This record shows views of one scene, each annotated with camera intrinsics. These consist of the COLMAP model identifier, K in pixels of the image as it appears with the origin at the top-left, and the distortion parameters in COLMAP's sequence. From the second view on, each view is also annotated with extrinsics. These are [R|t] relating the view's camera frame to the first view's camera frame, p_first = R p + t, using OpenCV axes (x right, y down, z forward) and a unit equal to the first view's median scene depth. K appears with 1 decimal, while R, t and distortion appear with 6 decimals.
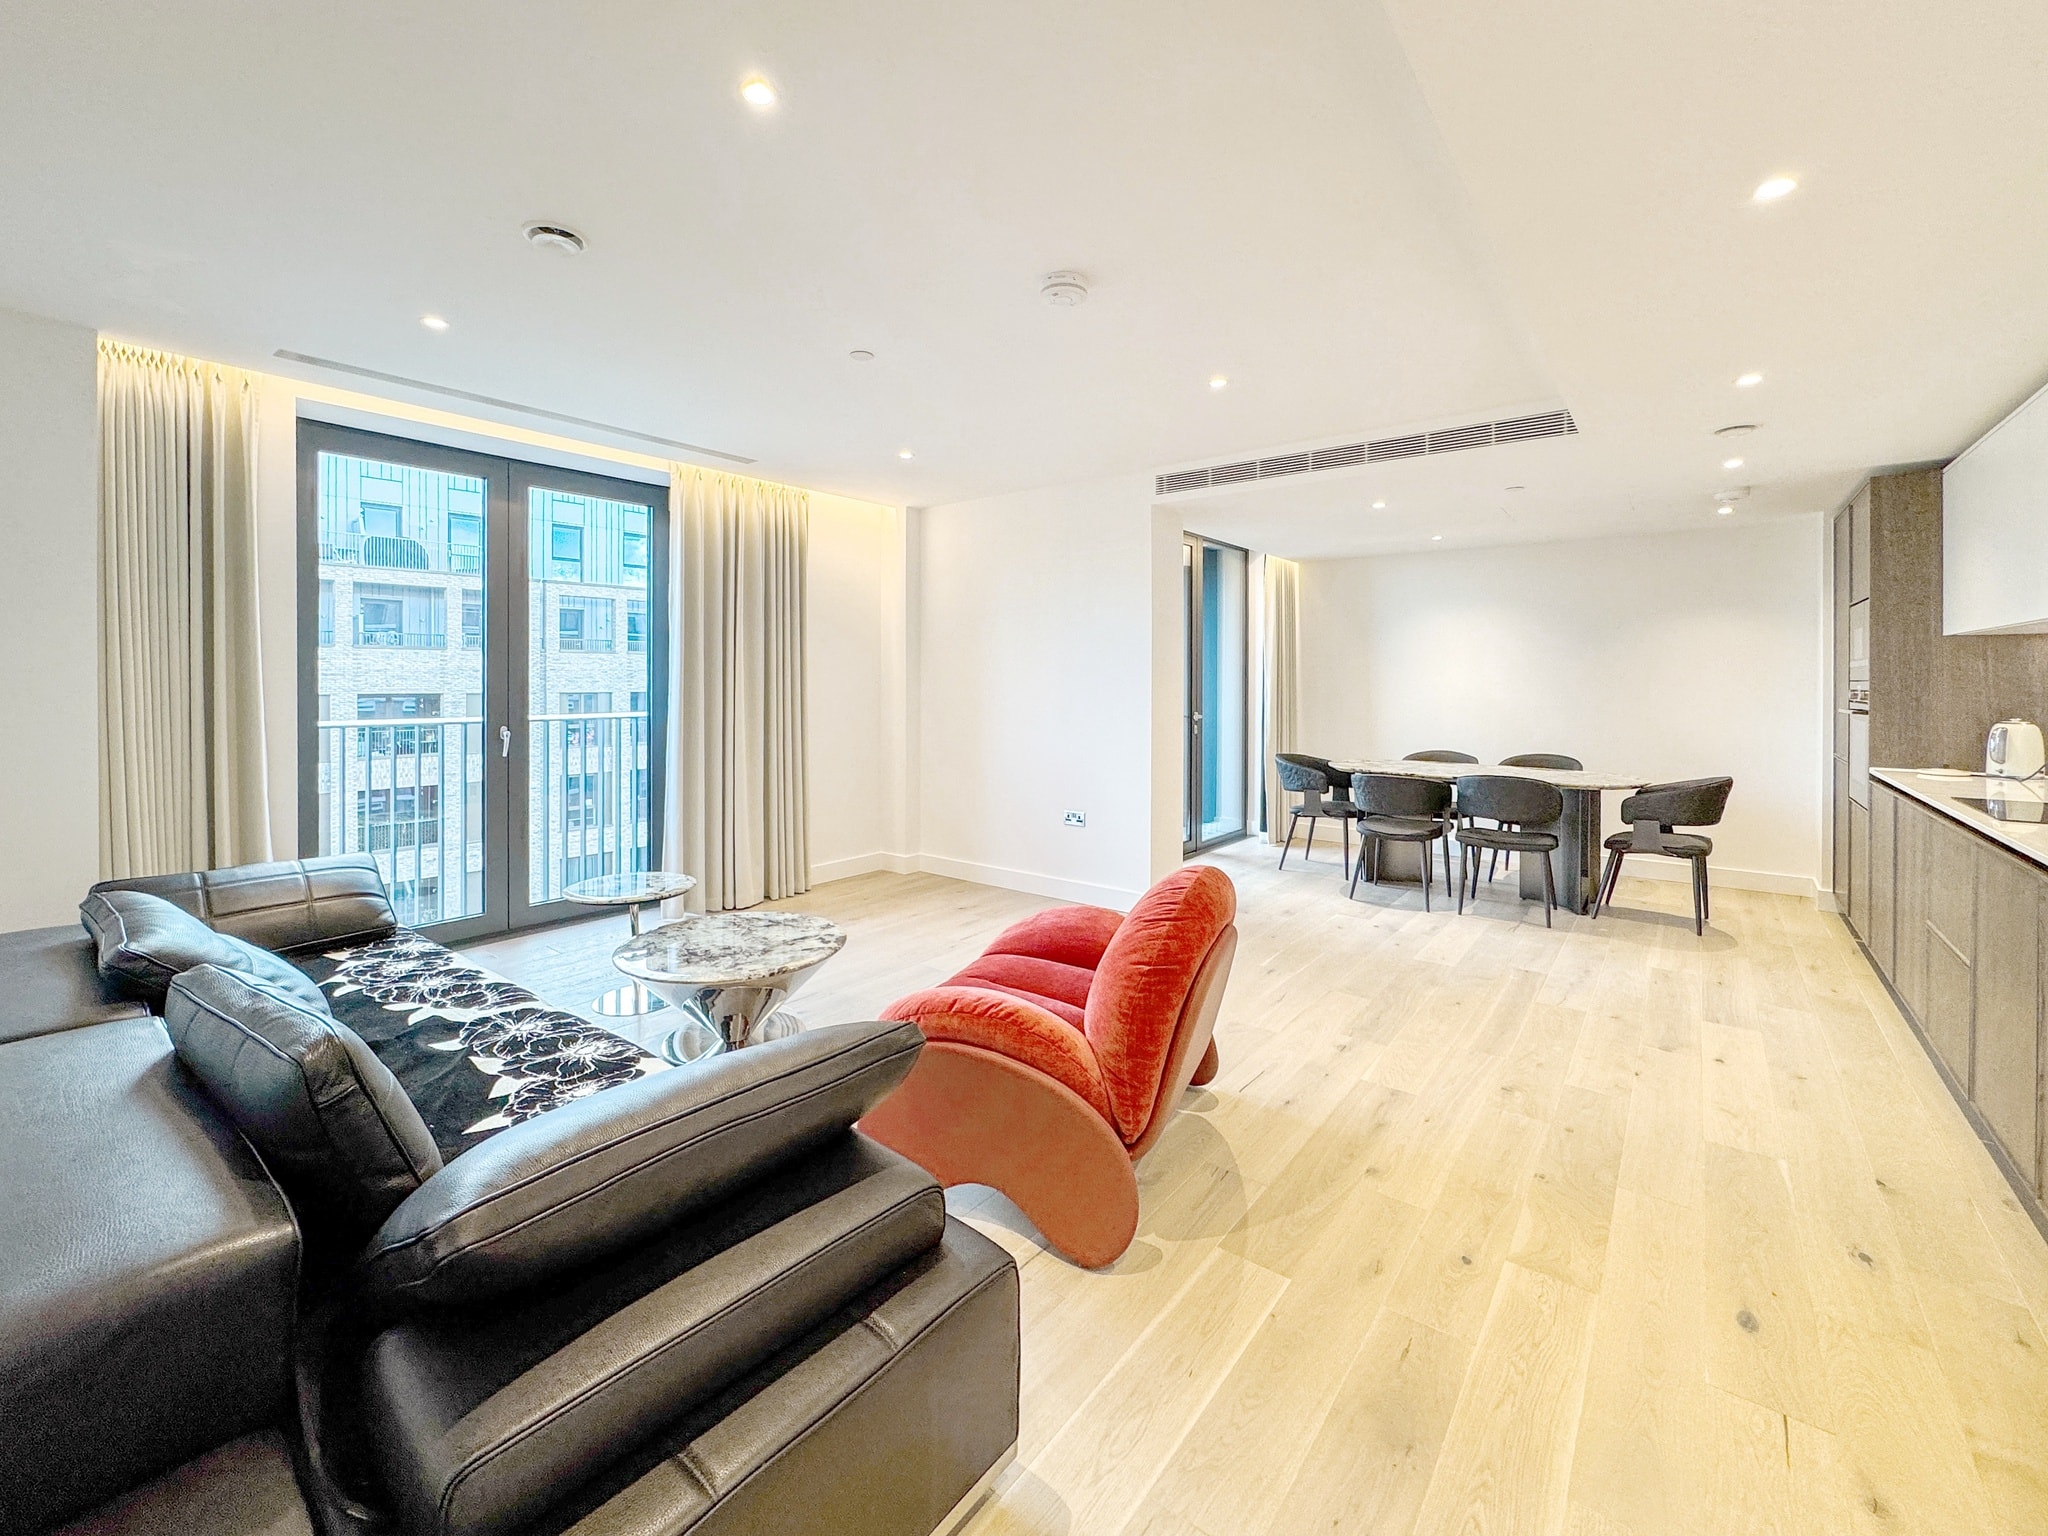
lens RADIAL K [[856.5, 0, 1027.1], [0, 856.5, 680.0], [0, 0, 1]] dist [-0.002539, -0.000189]
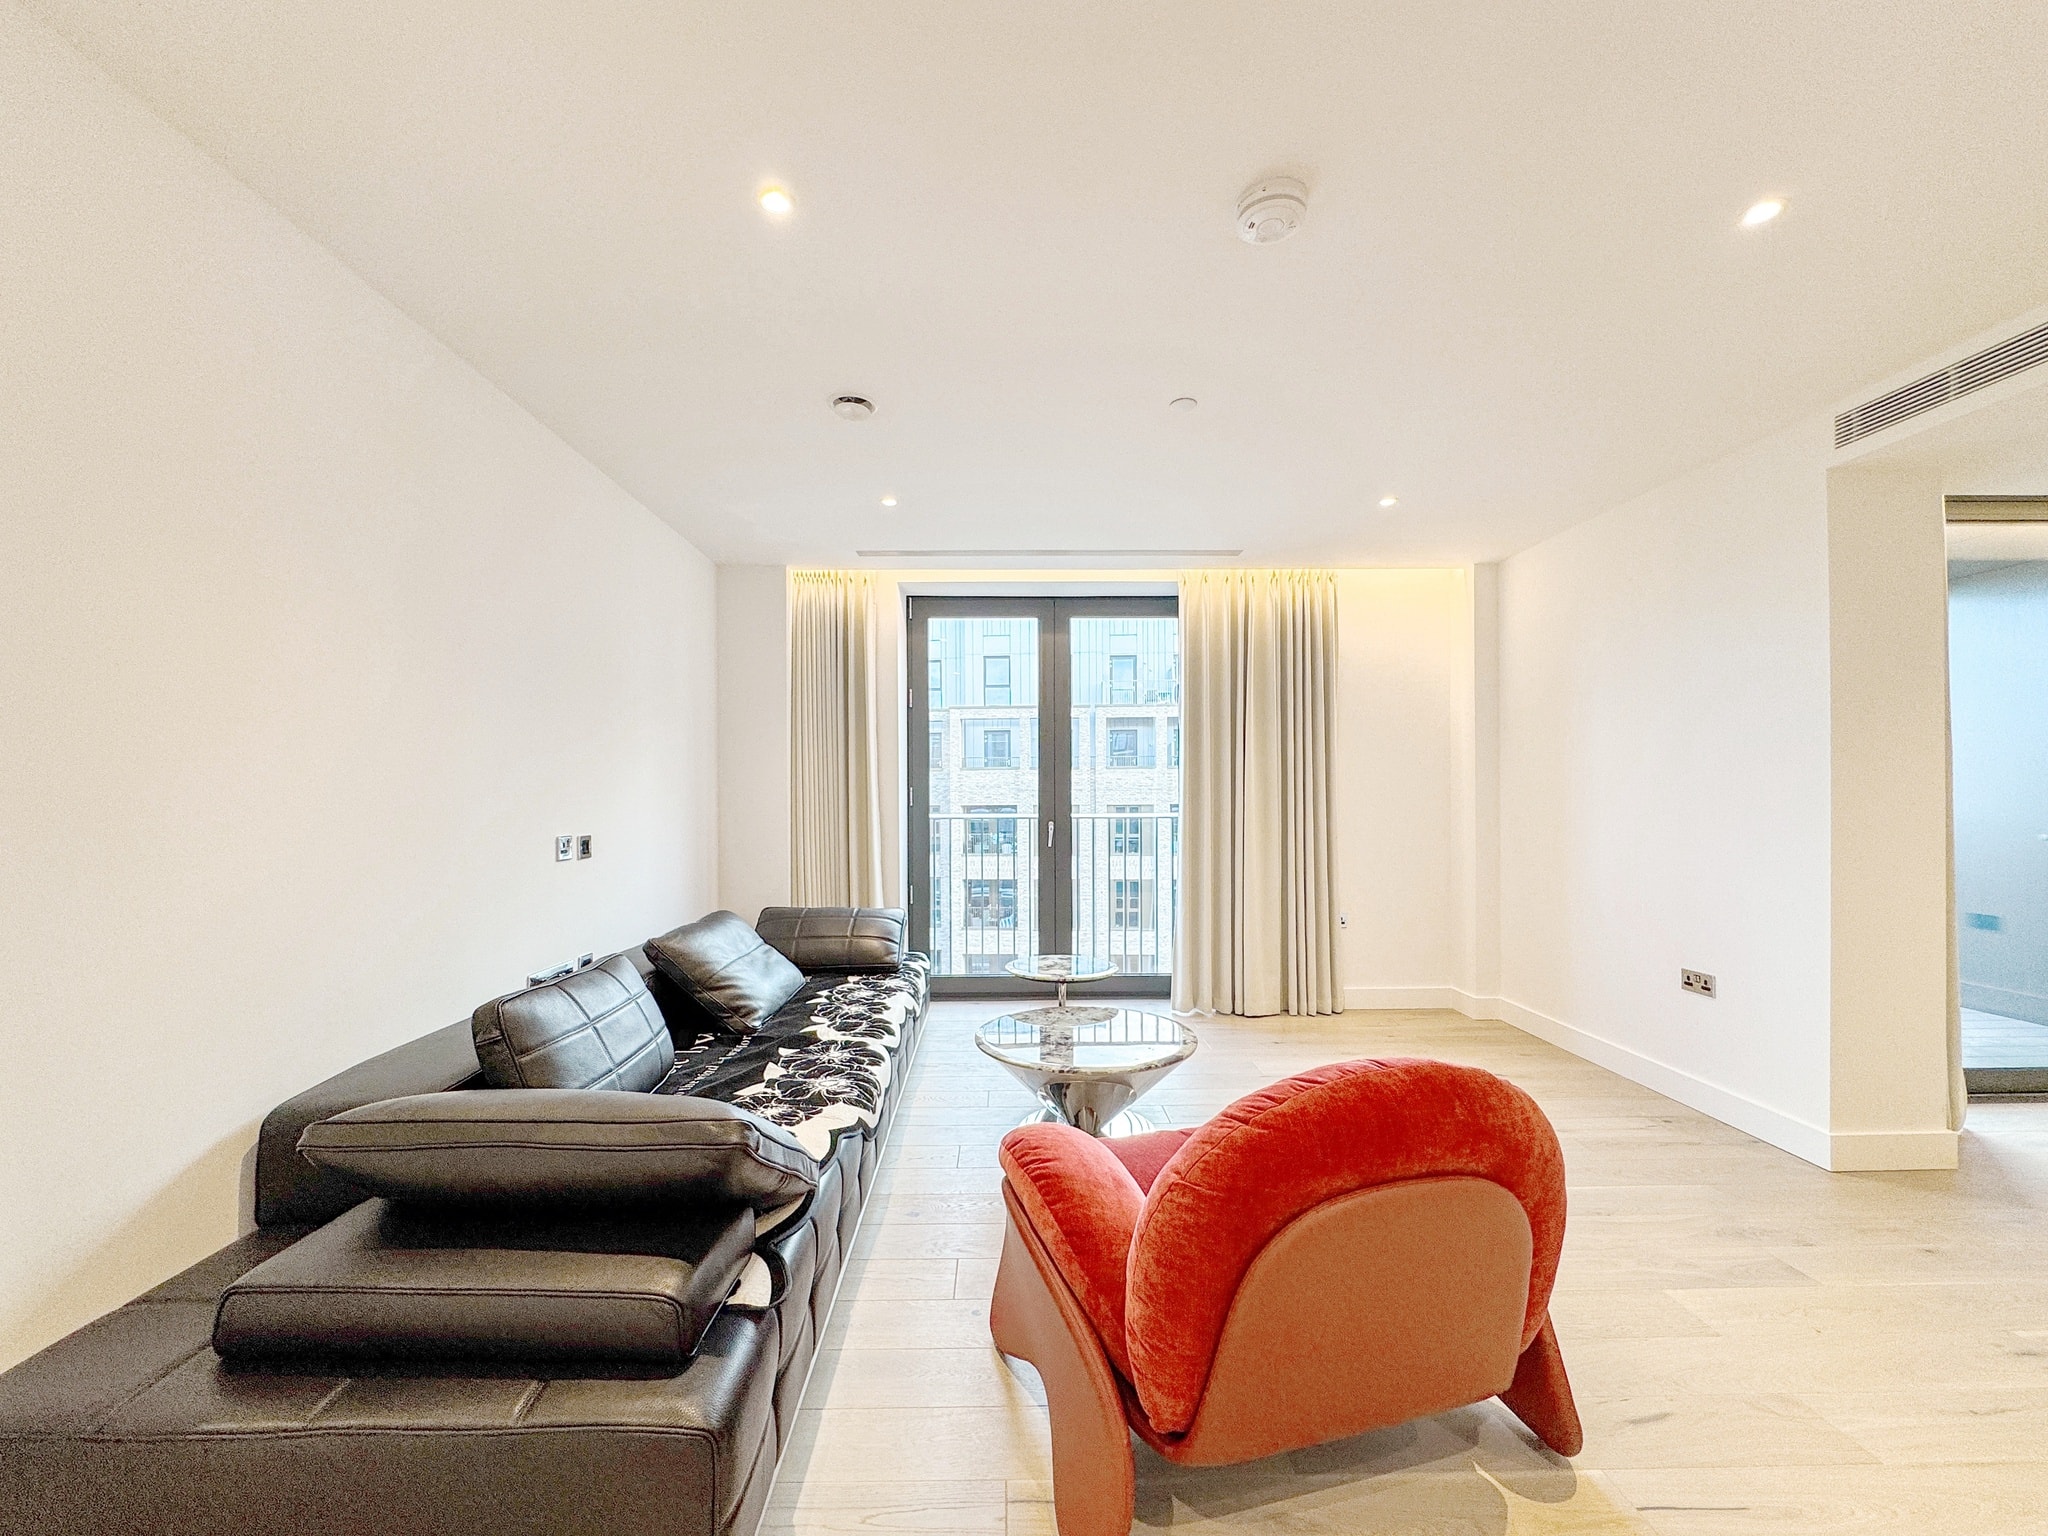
lens RADIAL K [[827.7, 0, 1020.4], [0, 827.7, 794.8], [0, 0, 1]] dist [-0.002988, -0.000411]
pose [[0.630668, -0.006374, -0.776026, 0.301688], [0.007198, 0.999971, -0.002363, 0.021990], [0.776019, -0.004095, 0.630696, 0.272223]]
